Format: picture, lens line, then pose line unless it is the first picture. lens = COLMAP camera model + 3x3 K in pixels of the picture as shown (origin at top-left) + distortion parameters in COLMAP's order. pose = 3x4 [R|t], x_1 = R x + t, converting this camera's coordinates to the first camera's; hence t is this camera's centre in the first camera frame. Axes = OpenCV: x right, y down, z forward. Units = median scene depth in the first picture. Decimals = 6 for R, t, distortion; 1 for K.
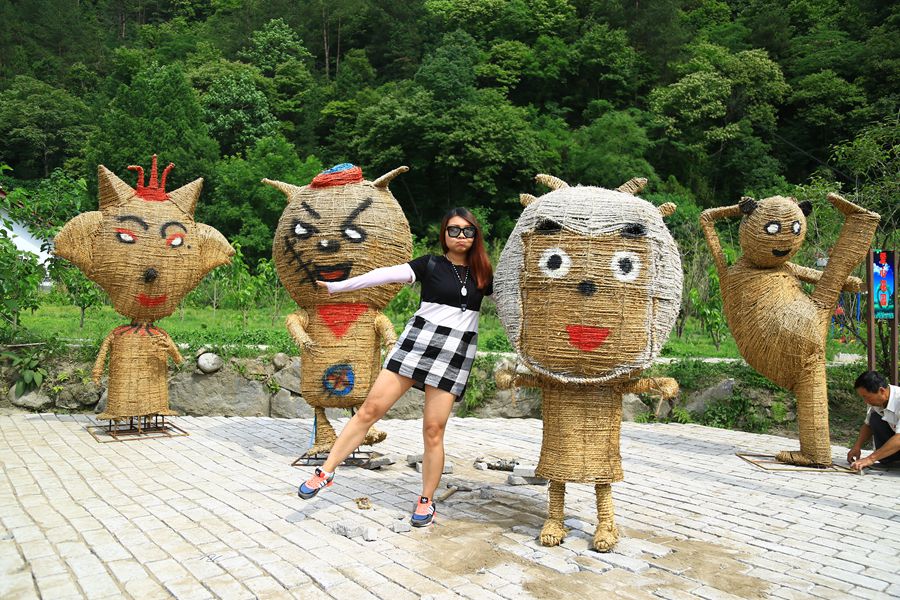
lens RADIAL K [[724.2, 0, 451.0], [0, 724.2, 298.3], [0, 0, 1]] dist [0.002581, 0.001711]
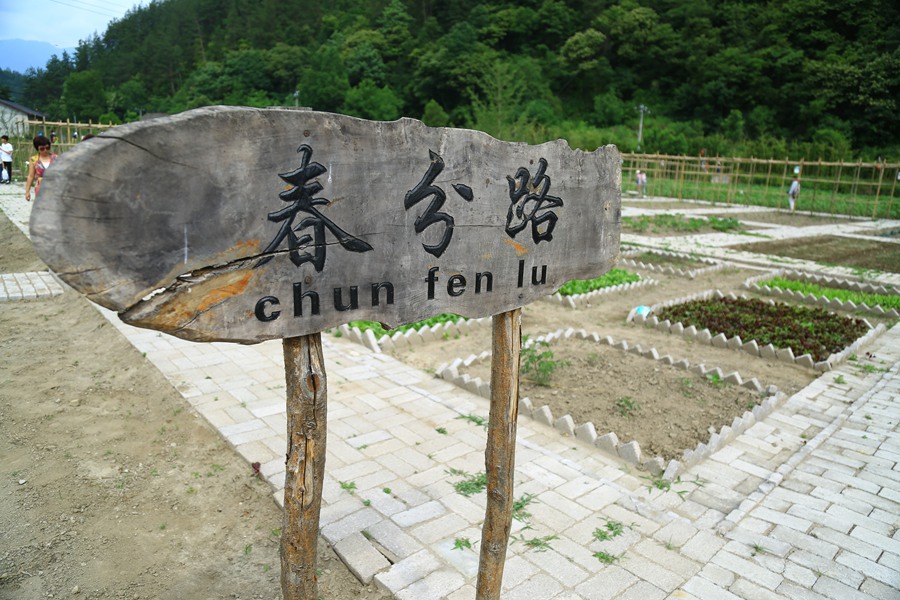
lens RADIAL K [[638.3, 0, 449.8], [0, 638.3, 300.9], [0, 0, 1]] dist [-0.039115, 0.000250]
pose [[0.951149, 0.075404, -0.299382, 0.574395], [-0.009313, 0.976282, 0.216302, 0.027132], [0.308592, -0.202947, 0.929292, -0.829489]]
